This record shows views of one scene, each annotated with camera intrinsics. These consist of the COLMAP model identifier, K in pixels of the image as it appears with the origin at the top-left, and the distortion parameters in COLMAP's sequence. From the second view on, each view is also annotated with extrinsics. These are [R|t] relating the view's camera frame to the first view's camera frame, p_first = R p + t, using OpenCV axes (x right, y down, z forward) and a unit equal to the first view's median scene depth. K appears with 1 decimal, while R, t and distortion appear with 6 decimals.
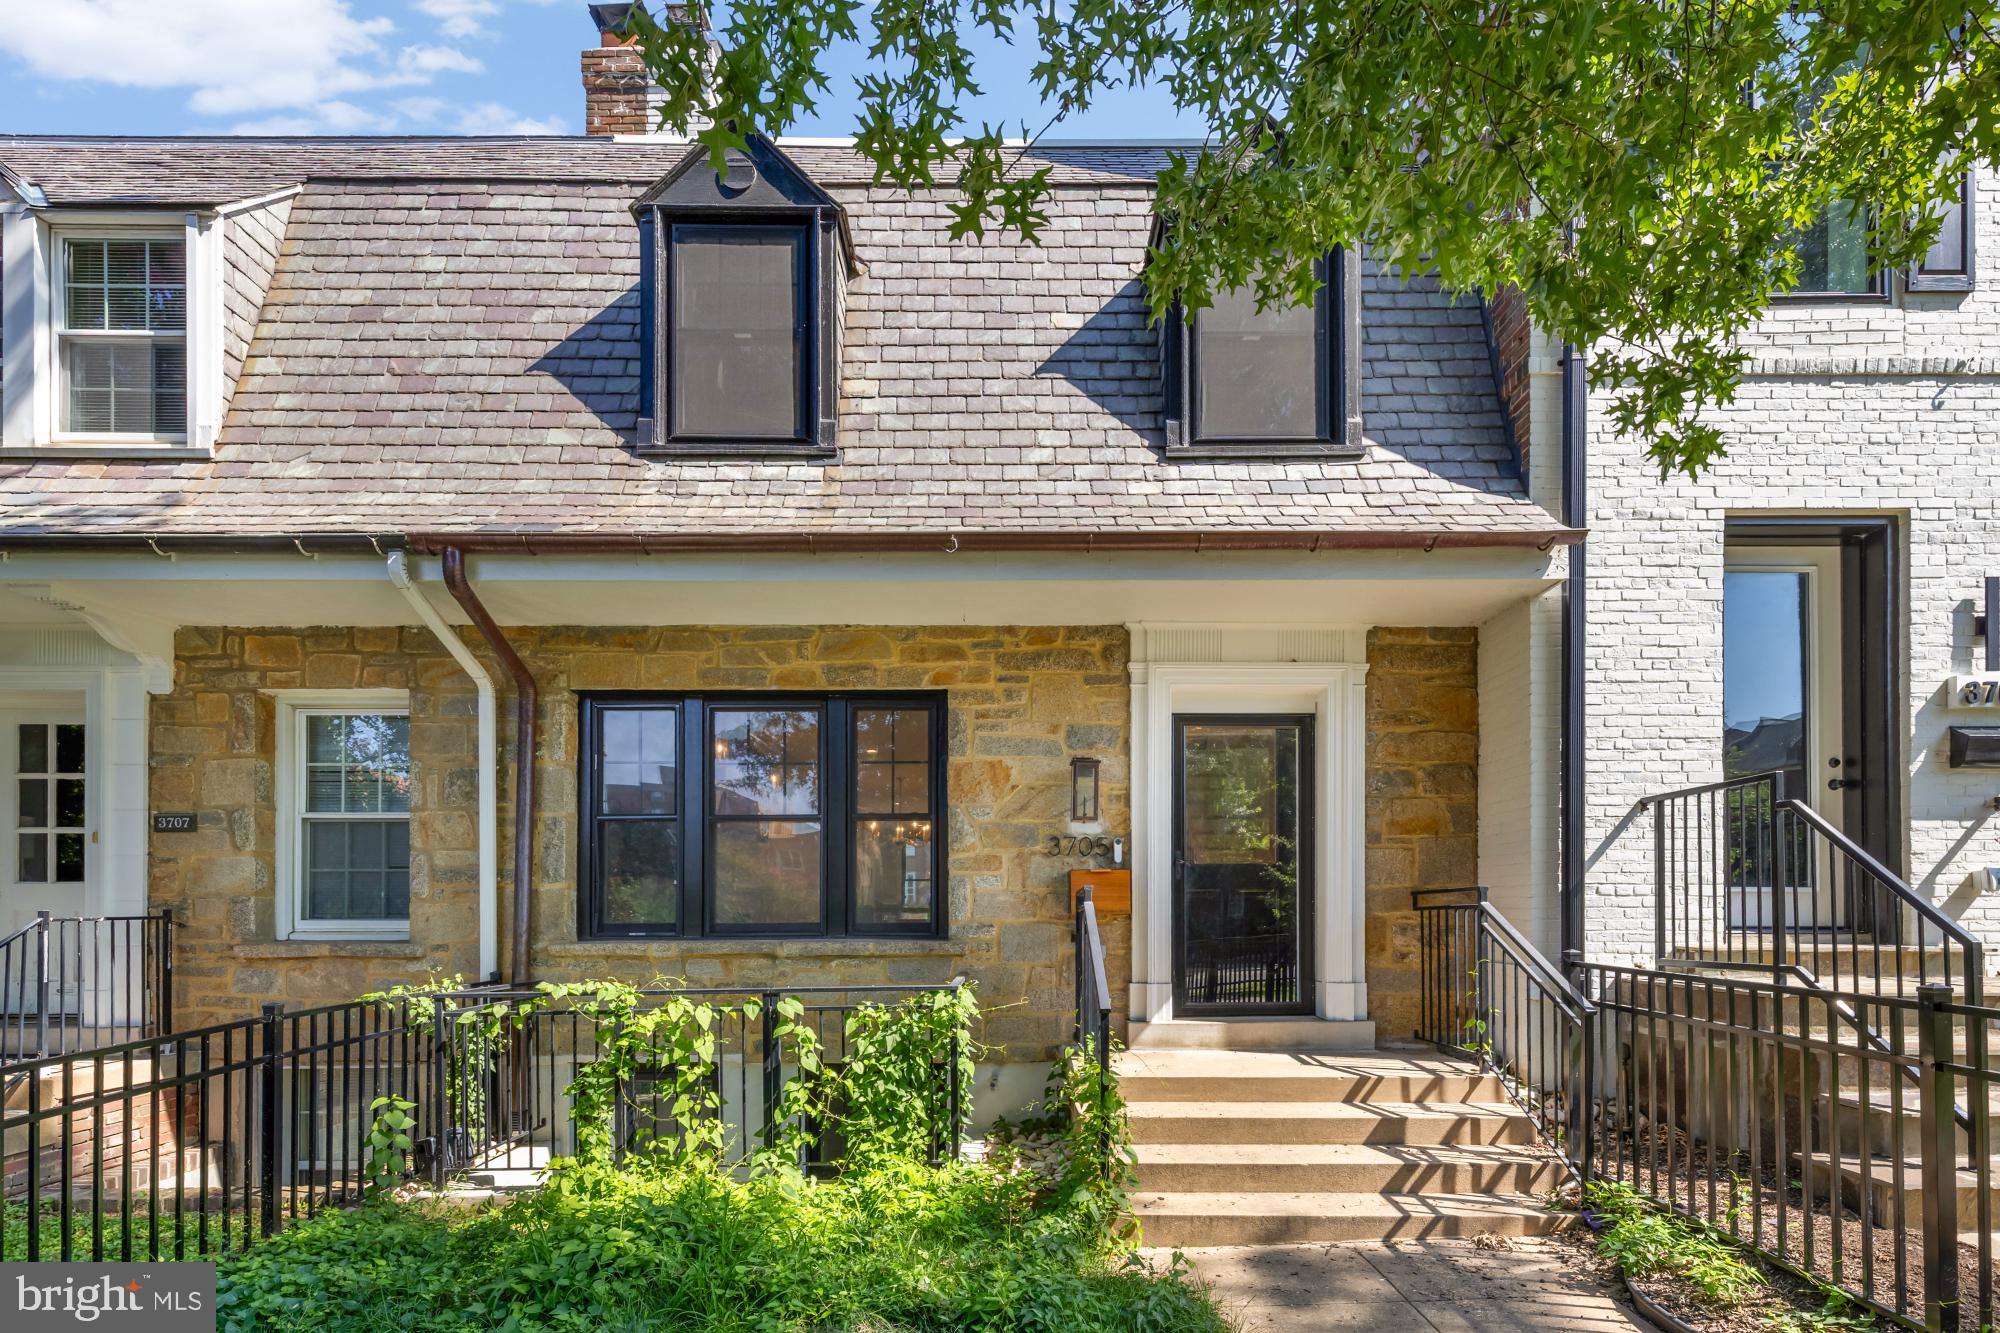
lens RADIAL K [[990.2, 0, 986.1], [0, 990.2, 804.9], [0, 0, 1]] dist [0.006355, -0.002348]
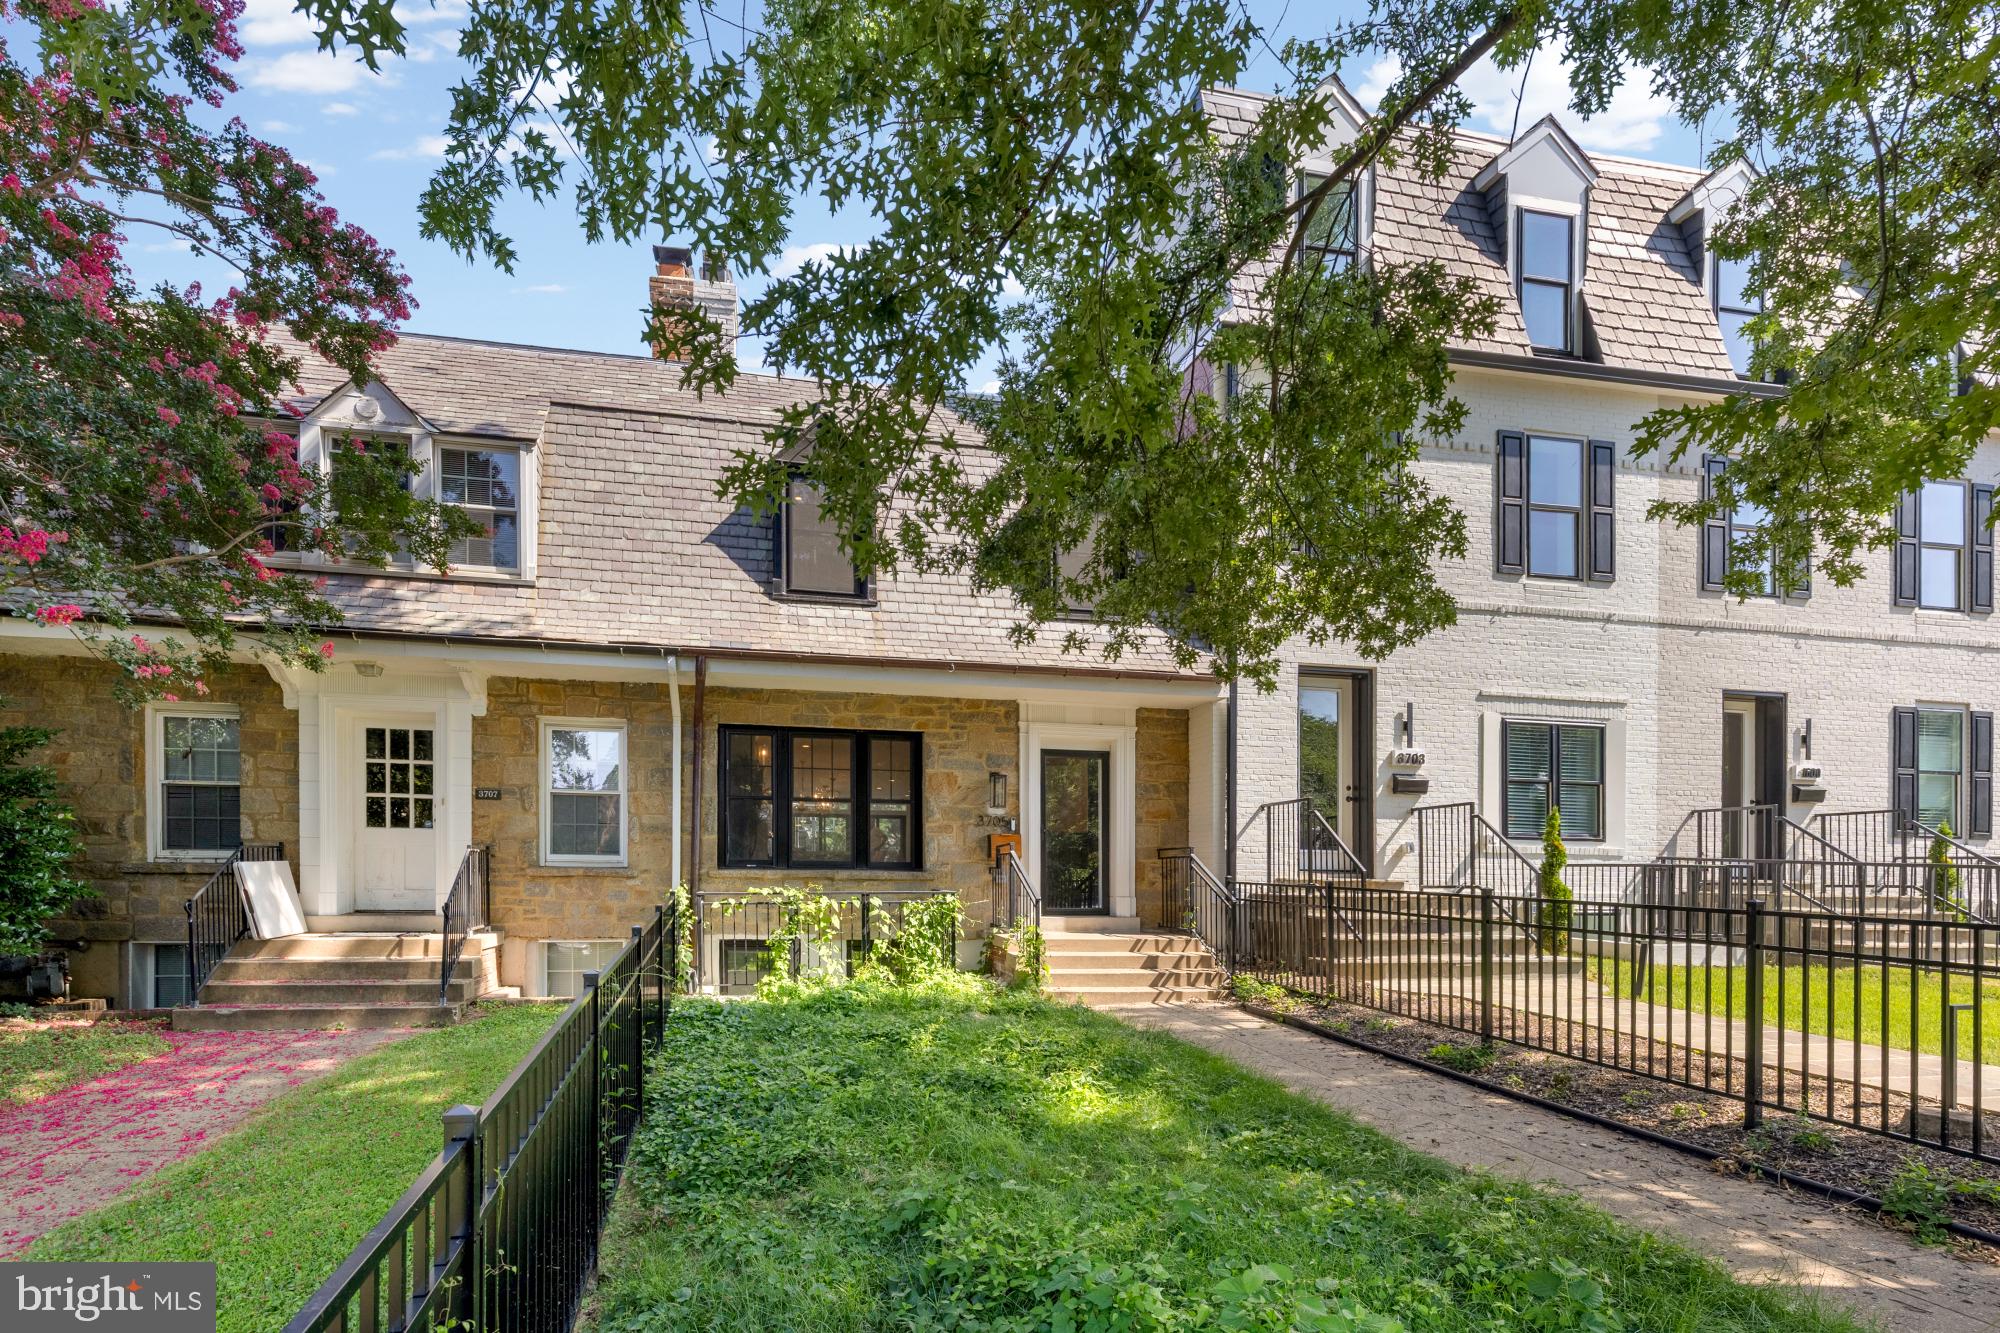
lens RADIAL K [[904.2, 0, 988.6], [0, 904.2, 640.6], [0, 0, 1]] dist [-0.001025, -0.000652]
pose [[0.967498, 0.073527, 0.241952, -0.356321], [-0.038079, 0.988246, -0.148053, -0.042294], [-0.249994, 0.134028, 0.958926, -0.684031]]
